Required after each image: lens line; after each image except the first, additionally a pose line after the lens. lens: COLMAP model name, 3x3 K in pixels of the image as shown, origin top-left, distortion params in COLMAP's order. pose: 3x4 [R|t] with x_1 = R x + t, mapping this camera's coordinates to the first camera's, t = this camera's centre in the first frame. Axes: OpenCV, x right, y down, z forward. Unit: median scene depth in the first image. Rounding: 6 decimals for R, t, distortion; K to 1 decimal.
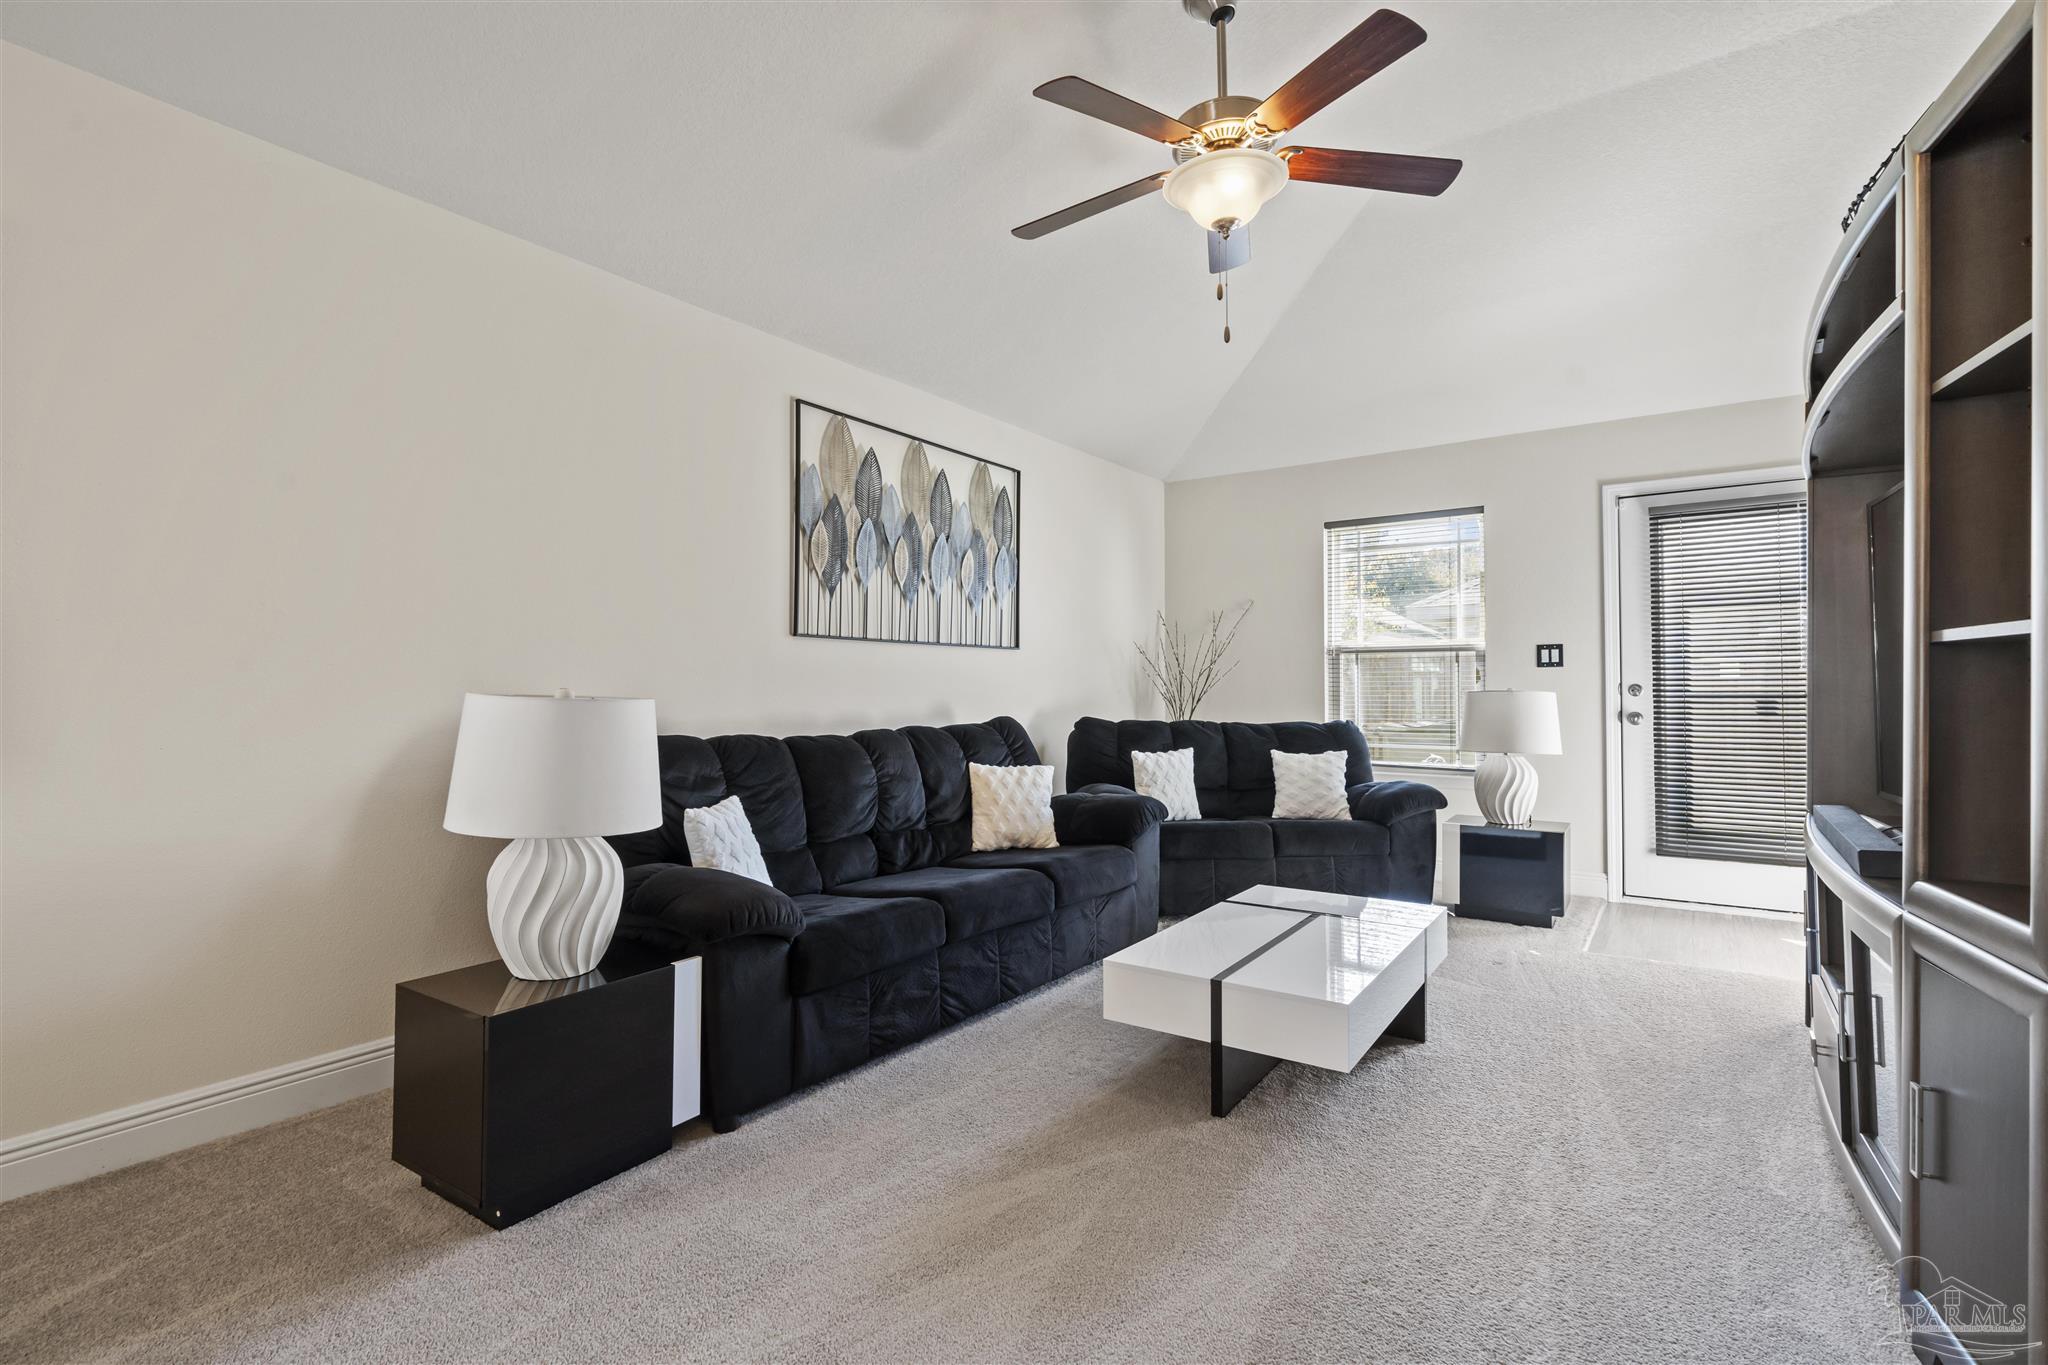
lens RADIAL K [[937.6, 0, 1016.7], [0, 937.6, 681.0], [0, 0, 1]] dist [-0.013058, 0.002414]
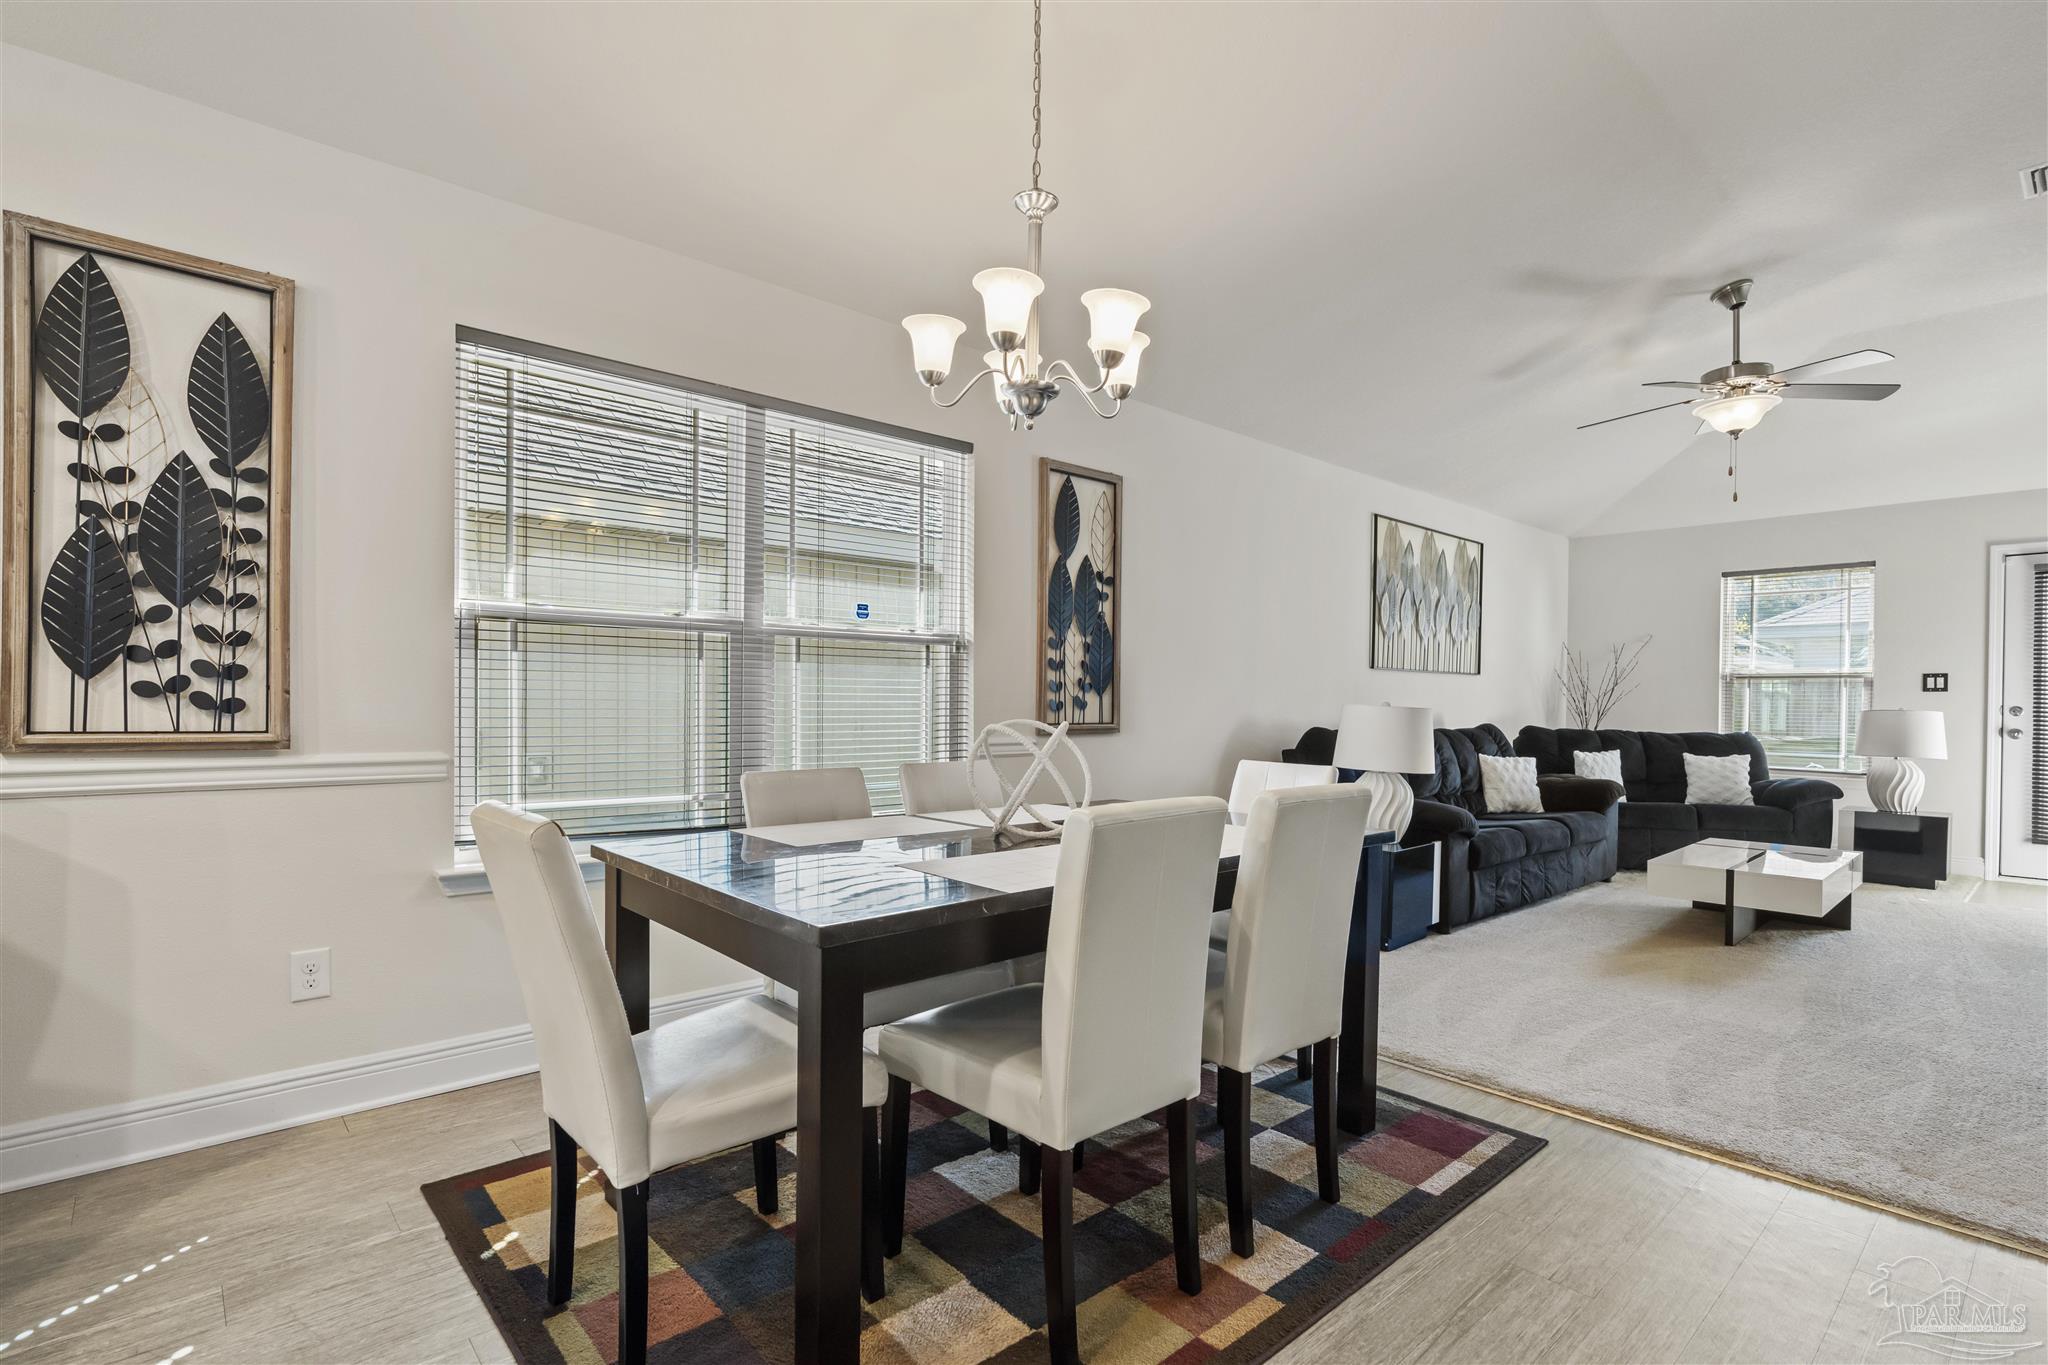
lens RADIAL K [[937.6, 0, 1050.4], [0, 937.6, 714.8], [0, 0, 1]] dist [-0.013058, 0.002414]
pose [[0.975835, 0.014929, -0.217997, -0.326659], [-0.009782, 0.999648, 0.024674, -0.003345], [0.218289, -0.021946, 0.975637, -0.491345]]
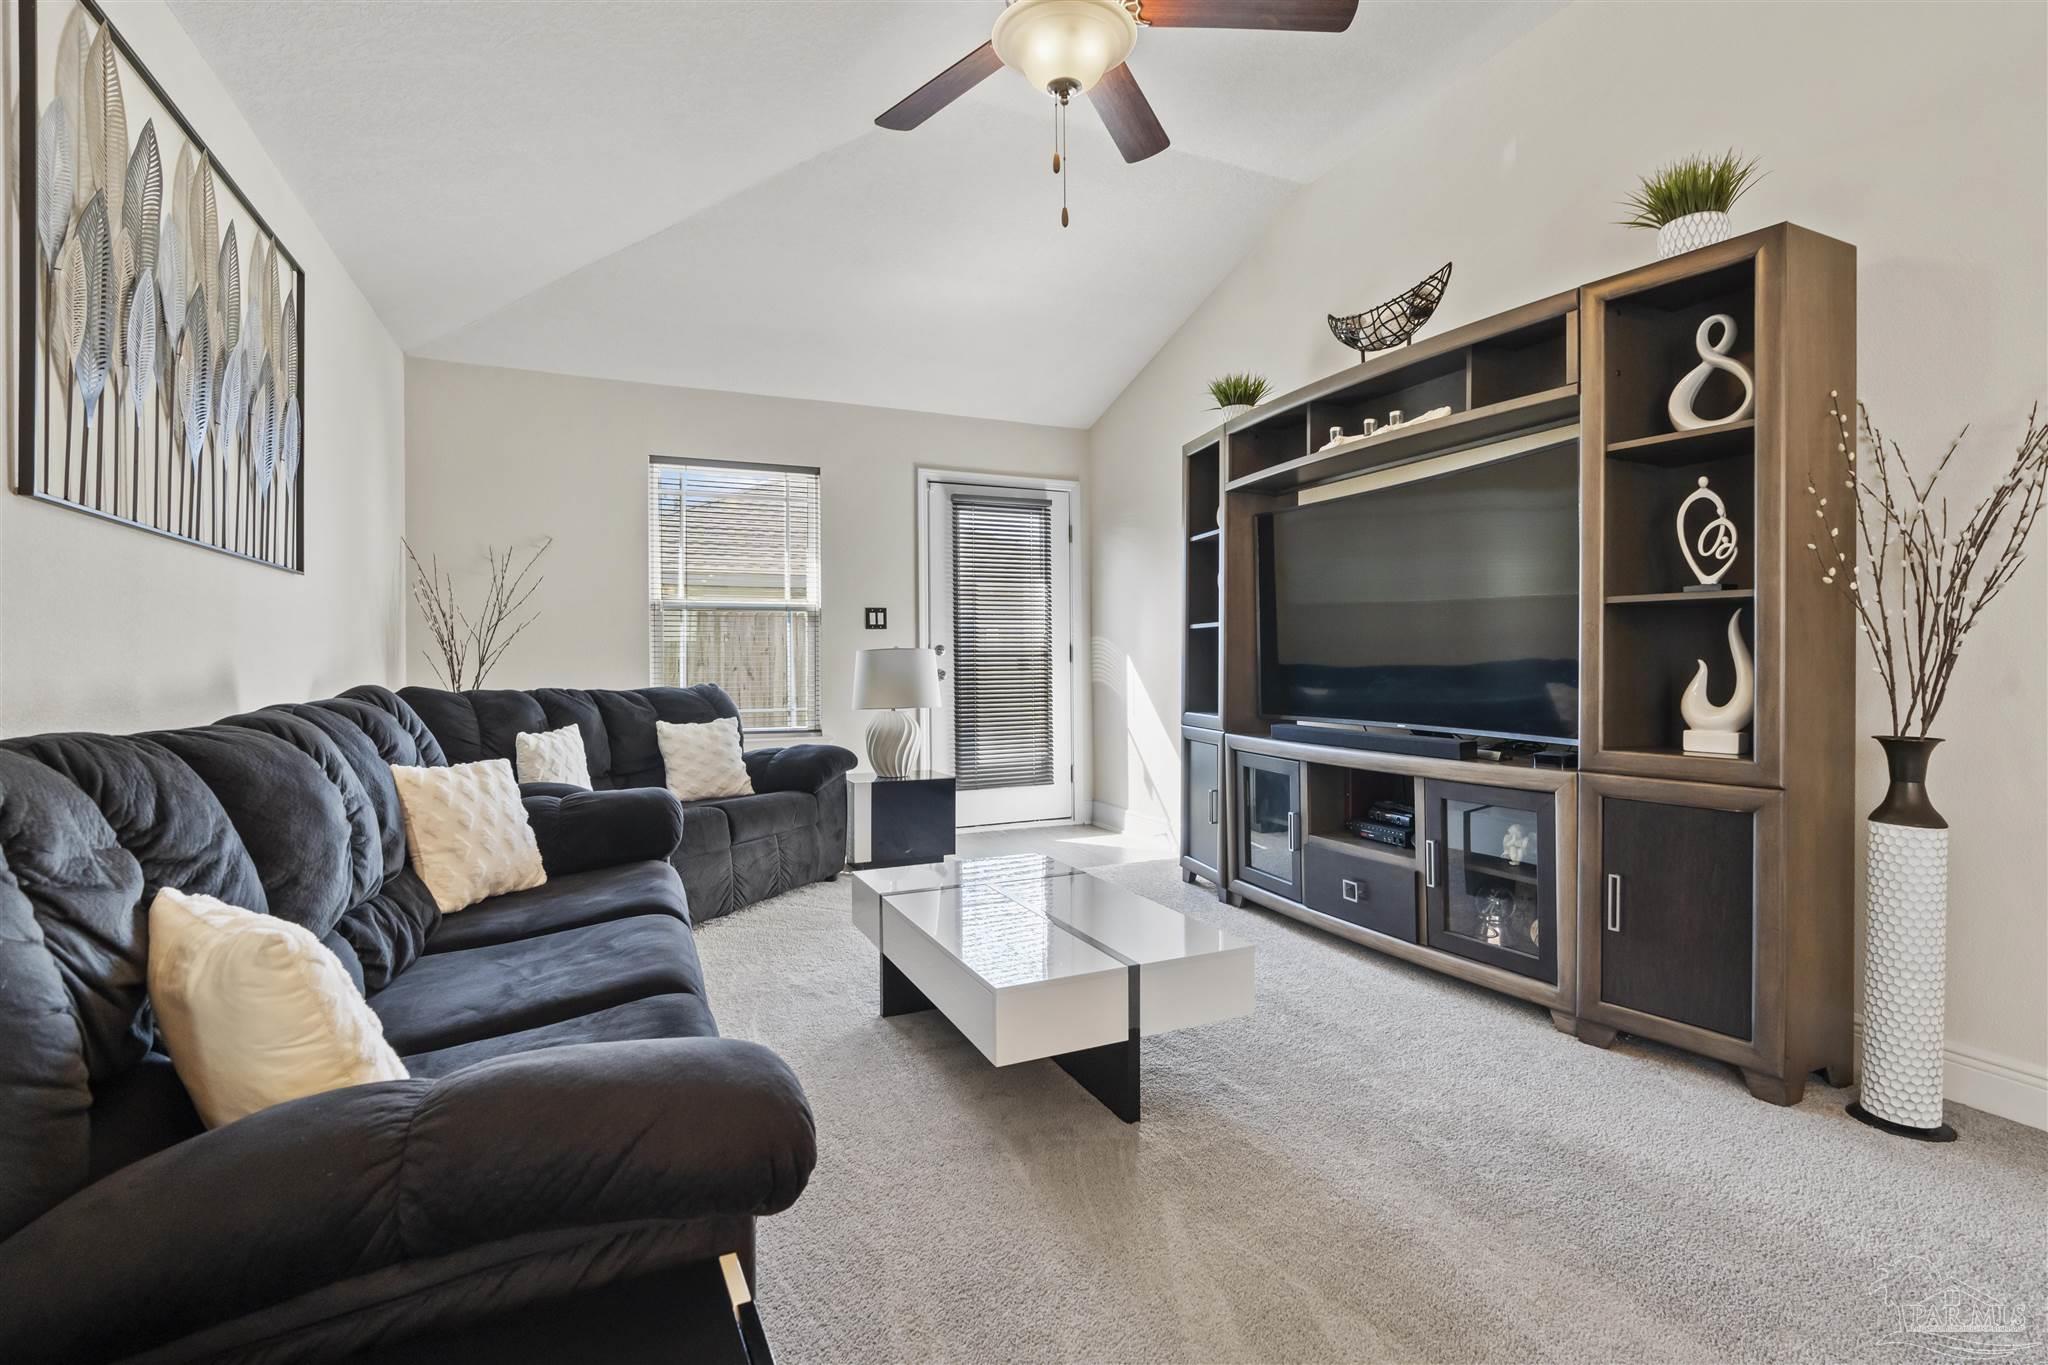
lens RADIAL K [[937.6, 0, 1029.3], [0, 937.6, 664.6], [0, 0, 1]] dist [-0.013058, 0.002414]
pose [[0.506039, -0.005712, 0.862492, -0.284913], [-0.003055, 0.999960, 0.008415, 0.017298], [-0.862505, -0.006893, 0.506001, 0.321569]]
